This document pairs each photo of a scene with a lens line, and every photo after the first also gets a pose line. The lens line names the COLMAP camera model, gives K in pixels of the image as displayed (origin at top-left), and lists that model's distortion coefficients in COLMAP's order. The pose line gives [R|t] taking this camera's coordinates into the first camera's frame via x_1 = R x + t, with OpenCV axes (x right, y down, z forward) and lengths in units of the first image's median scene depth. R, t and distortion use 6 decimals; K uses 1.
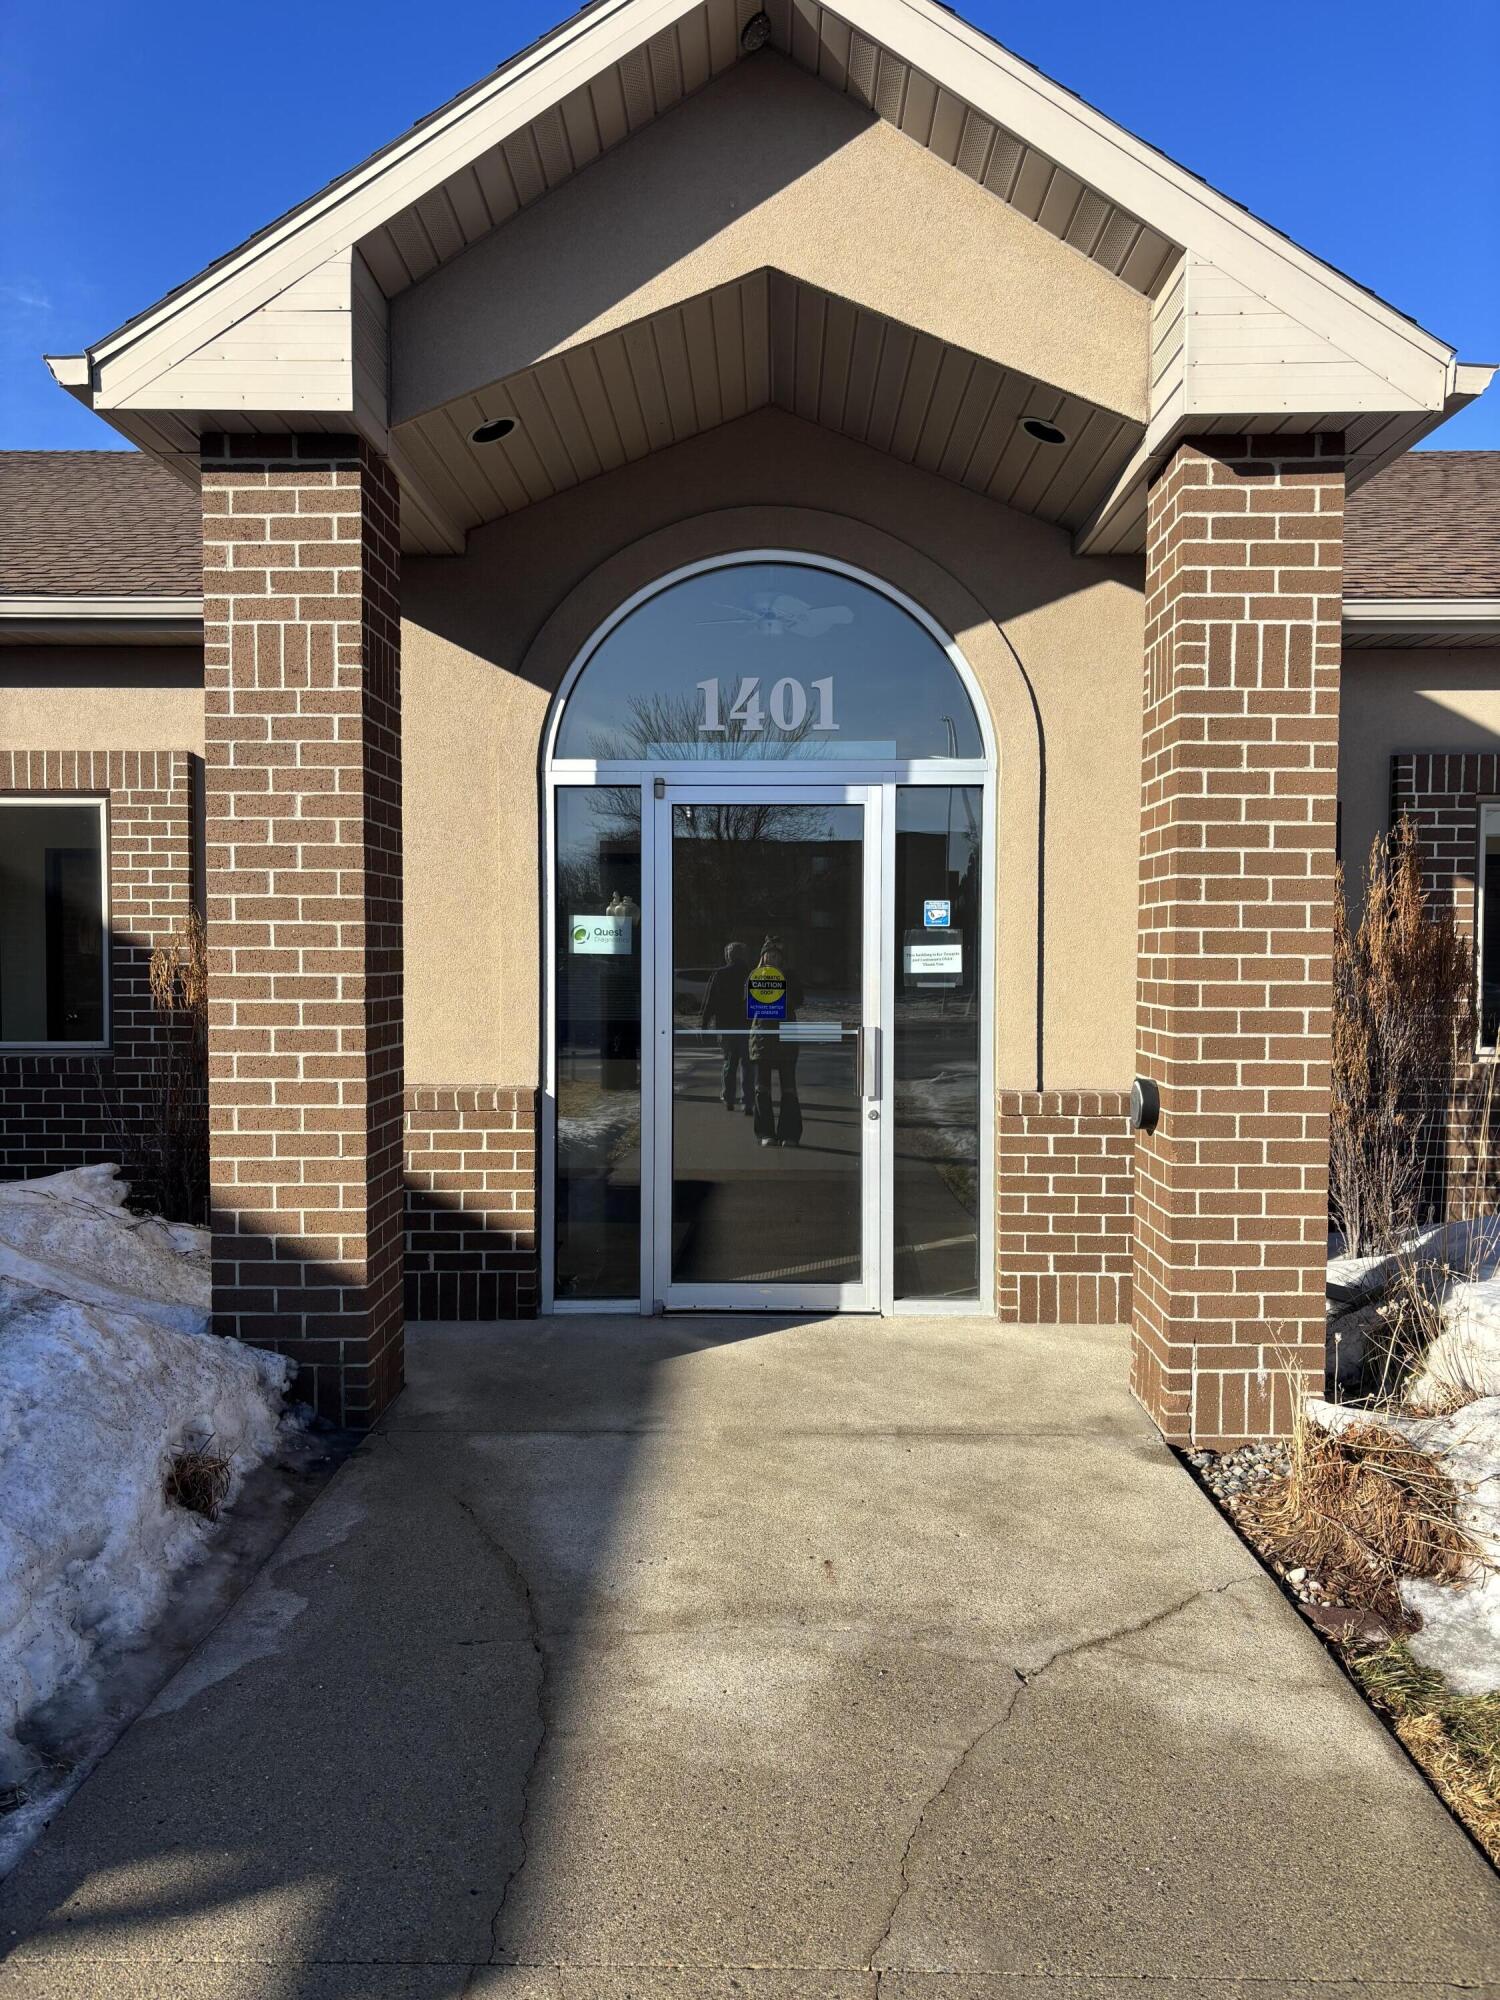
lens RADIAL K [[1532.5, 0, 761.6], [0, 1532.5, 1009.7], [0, 0, 1]] dist [-0.007801, -0.001459]
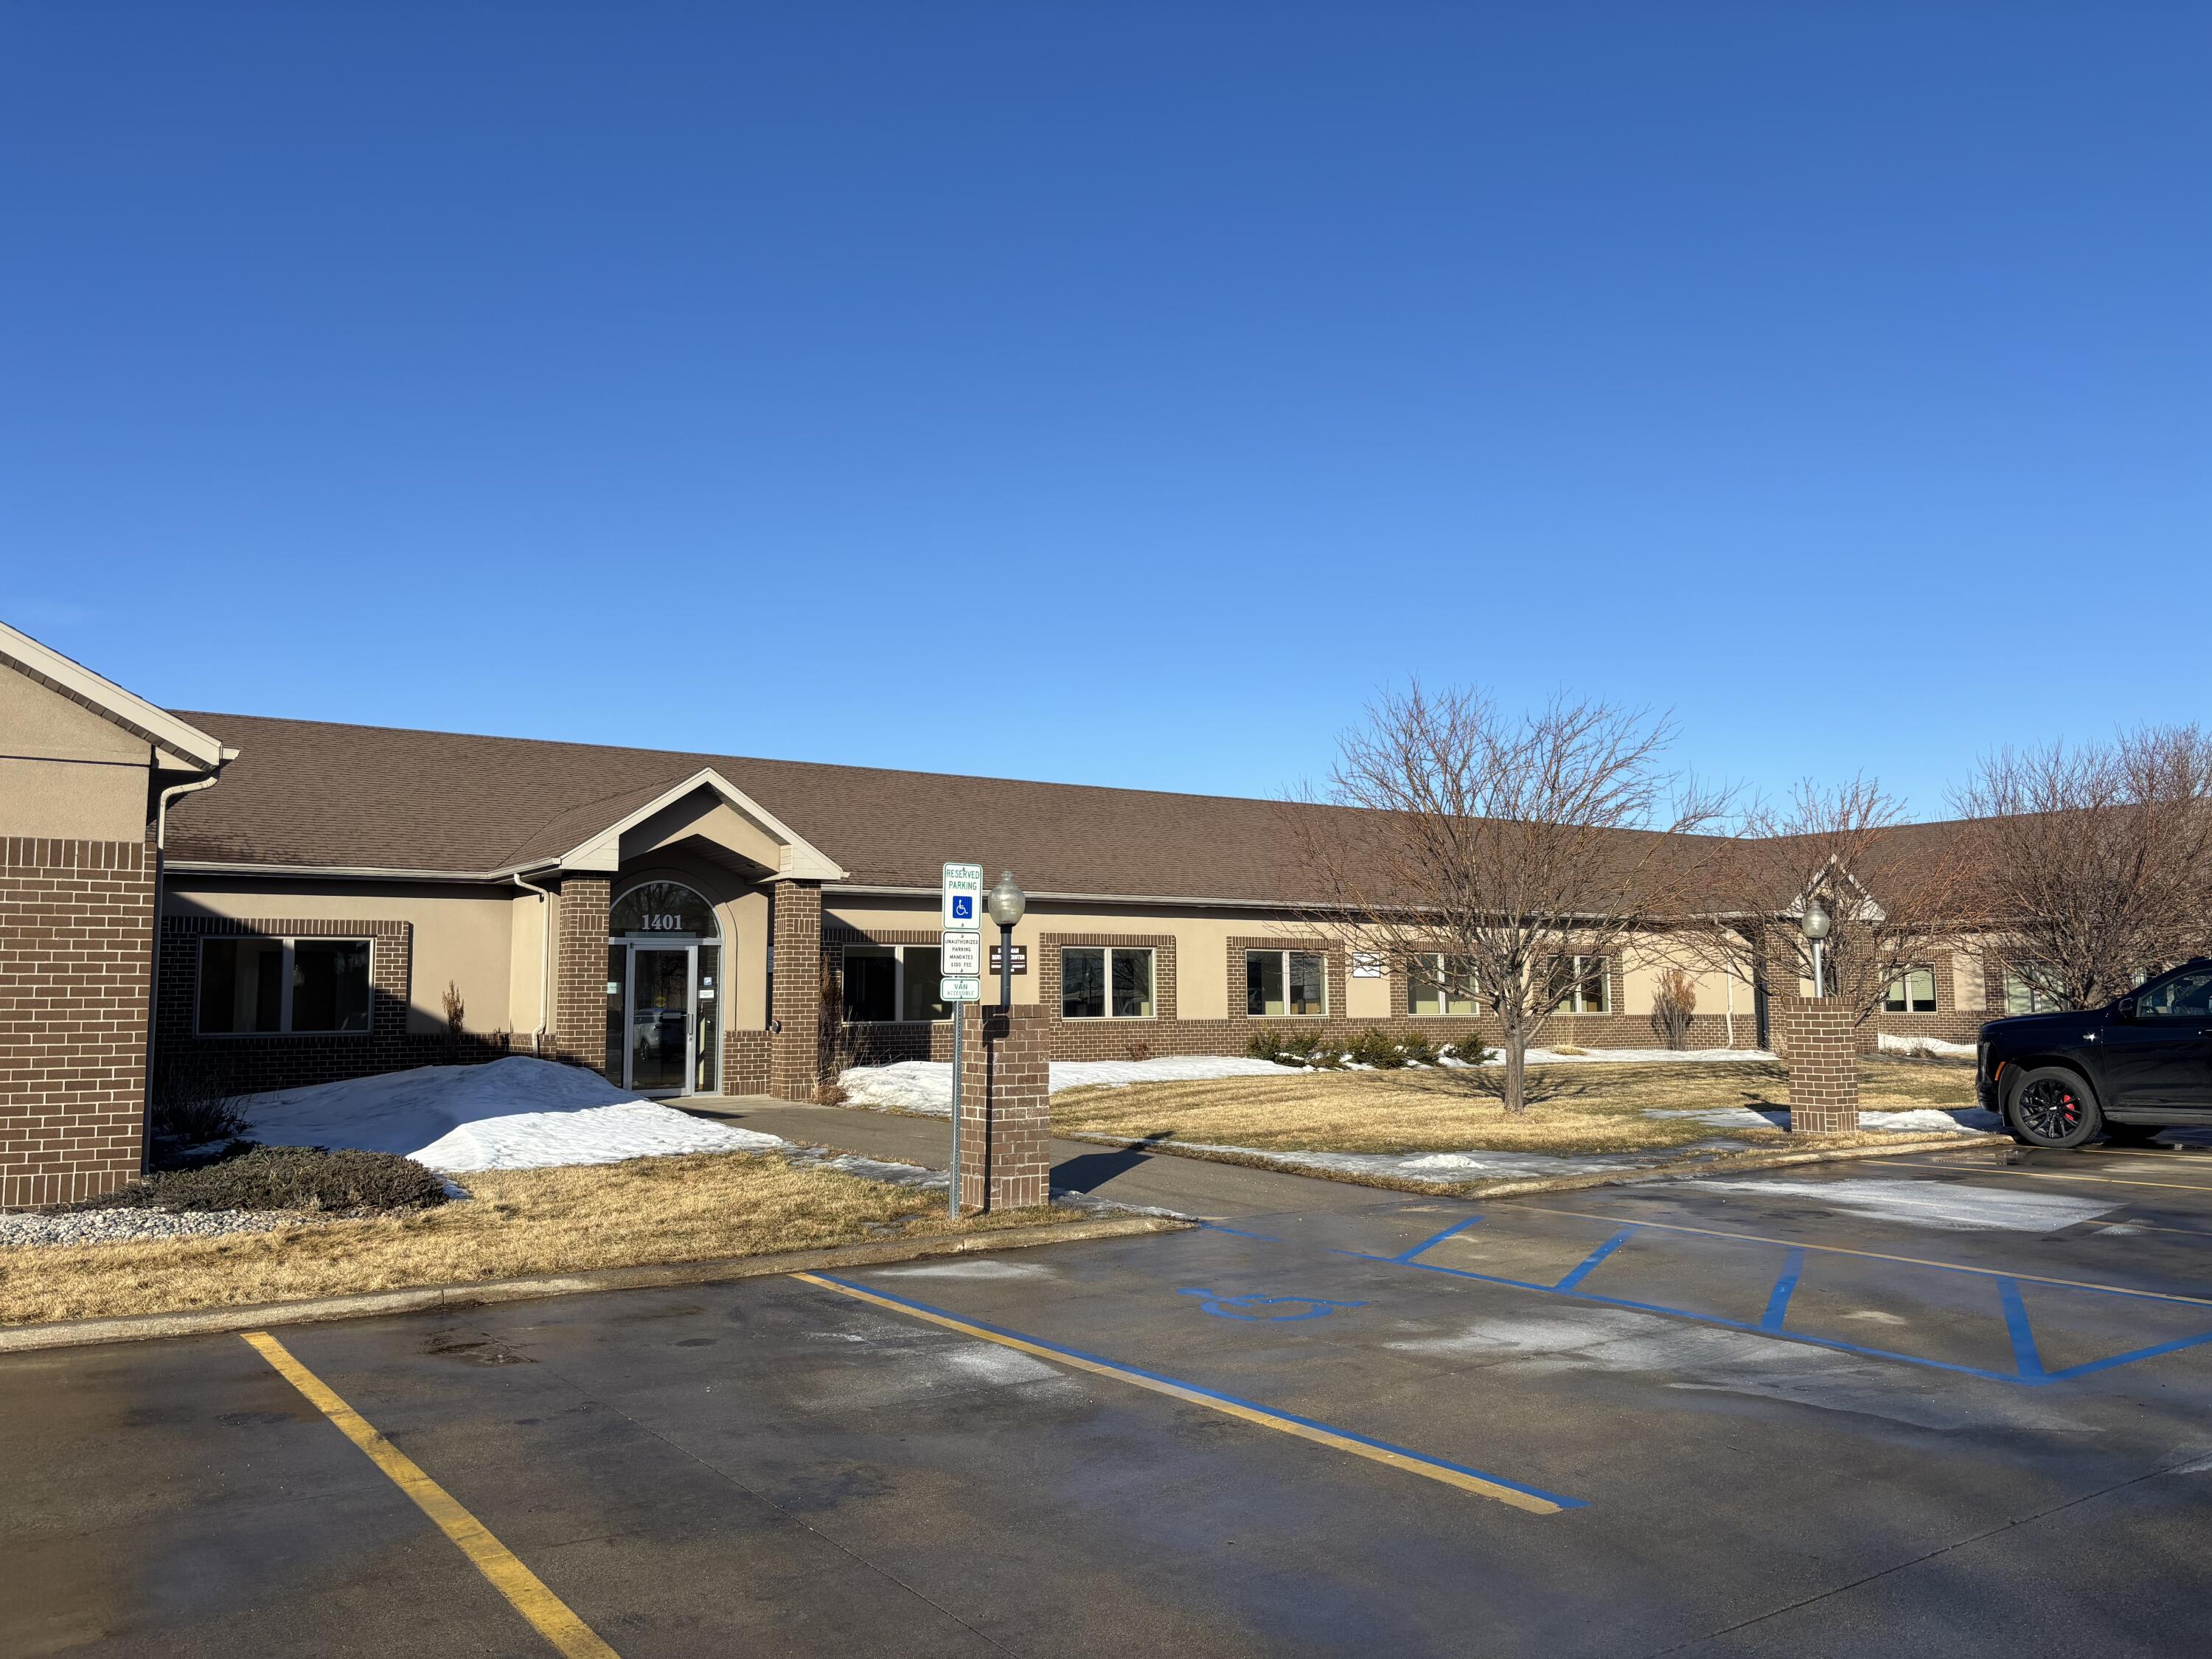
lens RADIAL K [[1695.0, 0, 1110.2], [0, 1695.0, 832.7], [0, 0, 1]] dist [-0.007801, -0.001459]
pose [[0.818600, 0.043646, 0.572703, -1.402294], [0.034120, 0.991652, -0.124344, 0.117879], [-0.573350, 0.121329, 0.810277, -2.800256]]
